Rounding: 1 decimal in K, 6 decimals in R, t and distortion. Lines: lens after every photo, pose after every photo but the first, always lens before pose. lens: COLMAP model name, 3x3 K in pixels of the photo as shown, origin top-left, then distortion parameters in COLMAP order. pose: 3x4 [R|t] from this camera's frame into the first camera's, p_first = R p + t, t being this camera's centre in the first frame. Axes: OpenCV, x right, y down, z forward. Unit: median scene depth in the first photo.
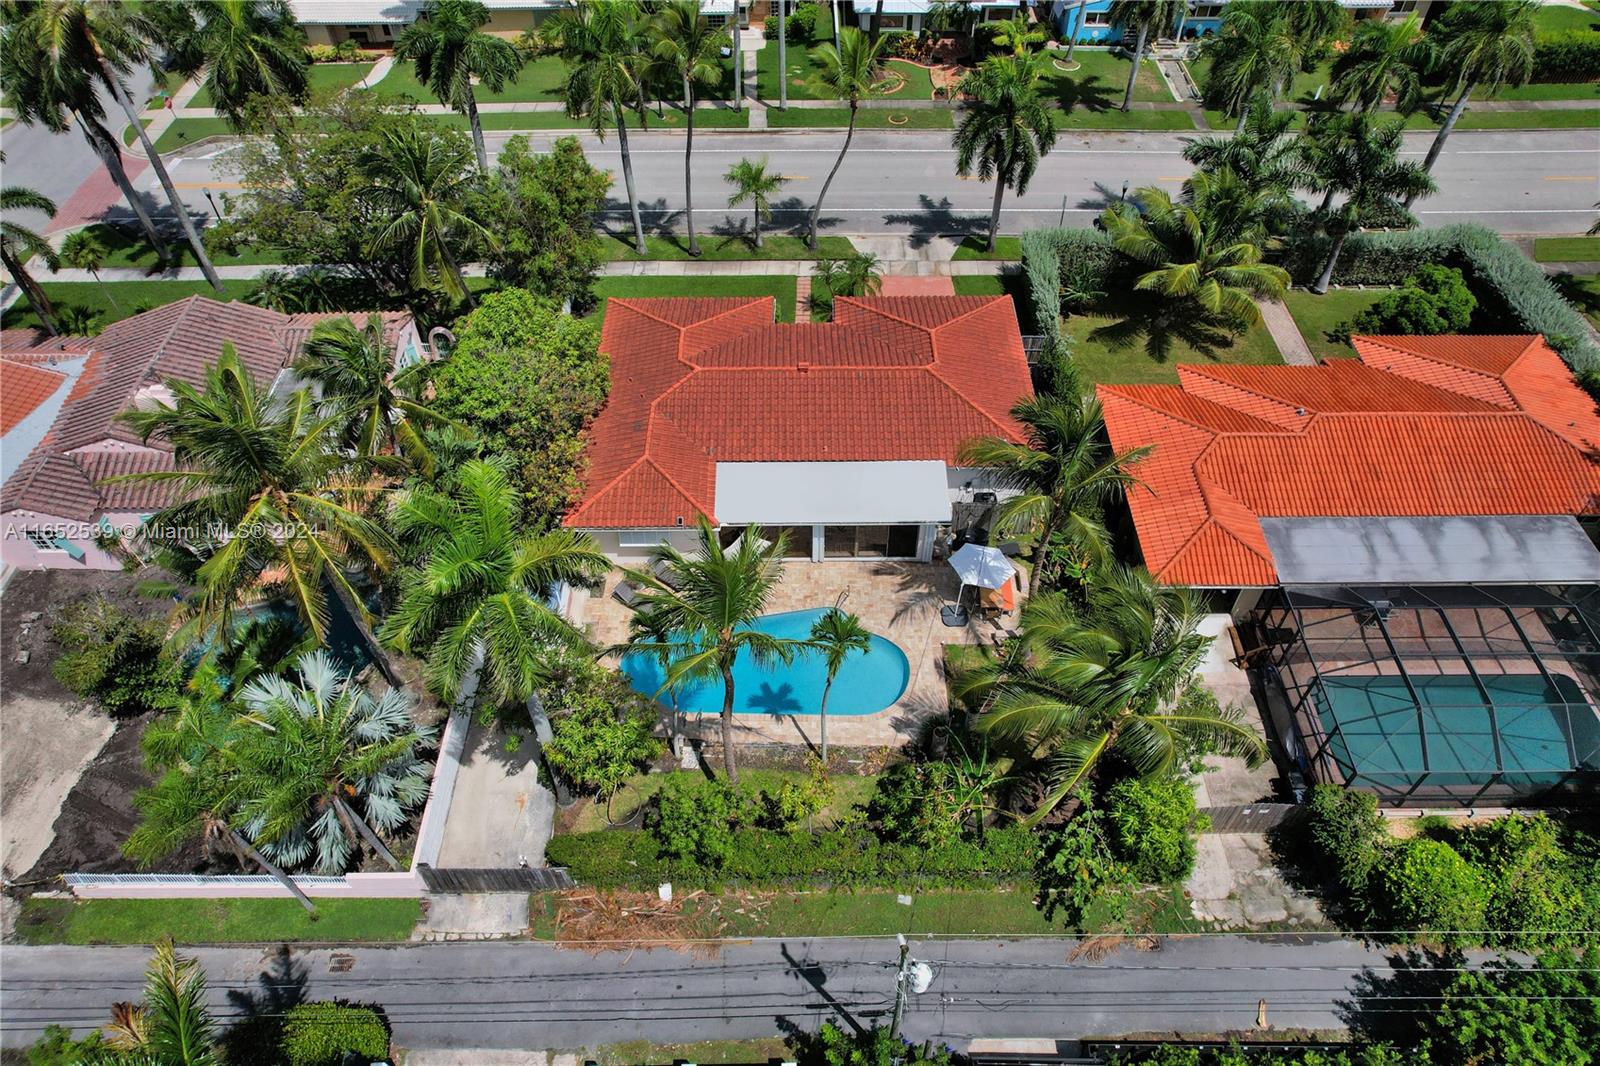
lens RADIAL K [[1010.9, 0, 800.0], [0, 1010.9, 533.0], [0, 0, 1]] dist [-0.073790, 0.055493]
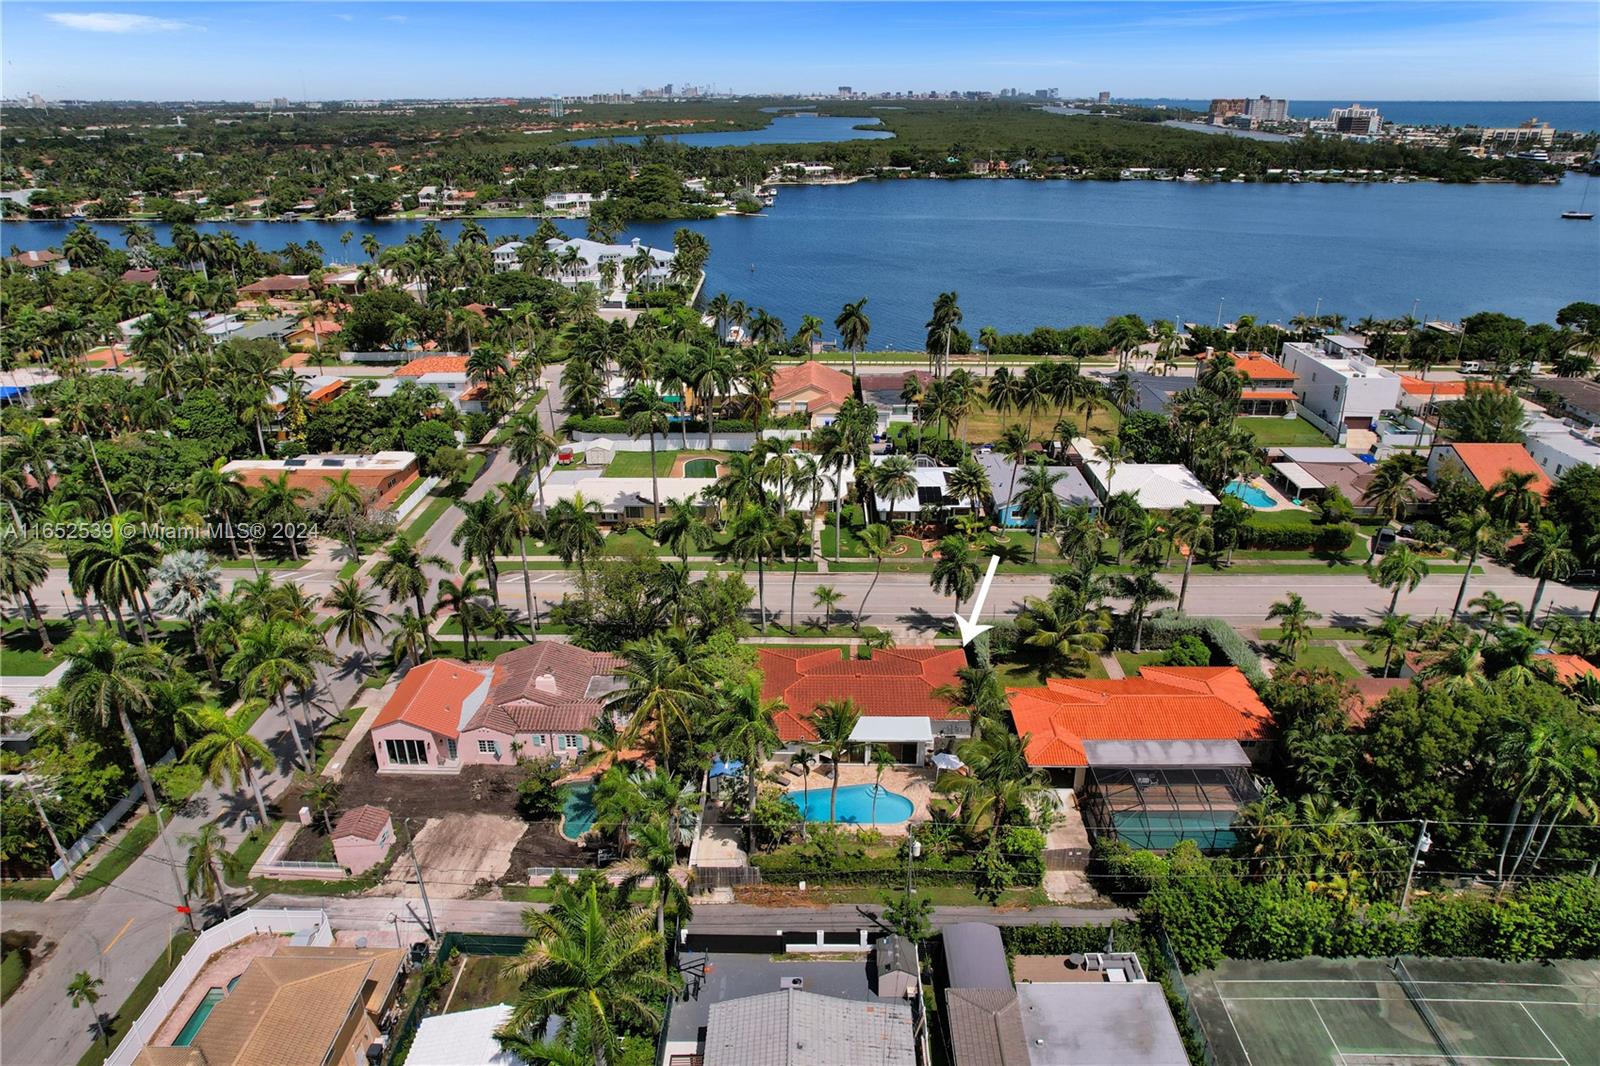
lens RADIAL K [[1010.9, 0, 800.0], [0, 1010.9, 533.0], [0, 0, 1]] dist [-0.073790, 0.055493]
pose [[0.999819, 0.008439, -0.017024, -0.066749], [-0.014921, 0.903422, -0.428493, 0.365308], [0.011764, 0.428669, 0.903385, -0.785206]]
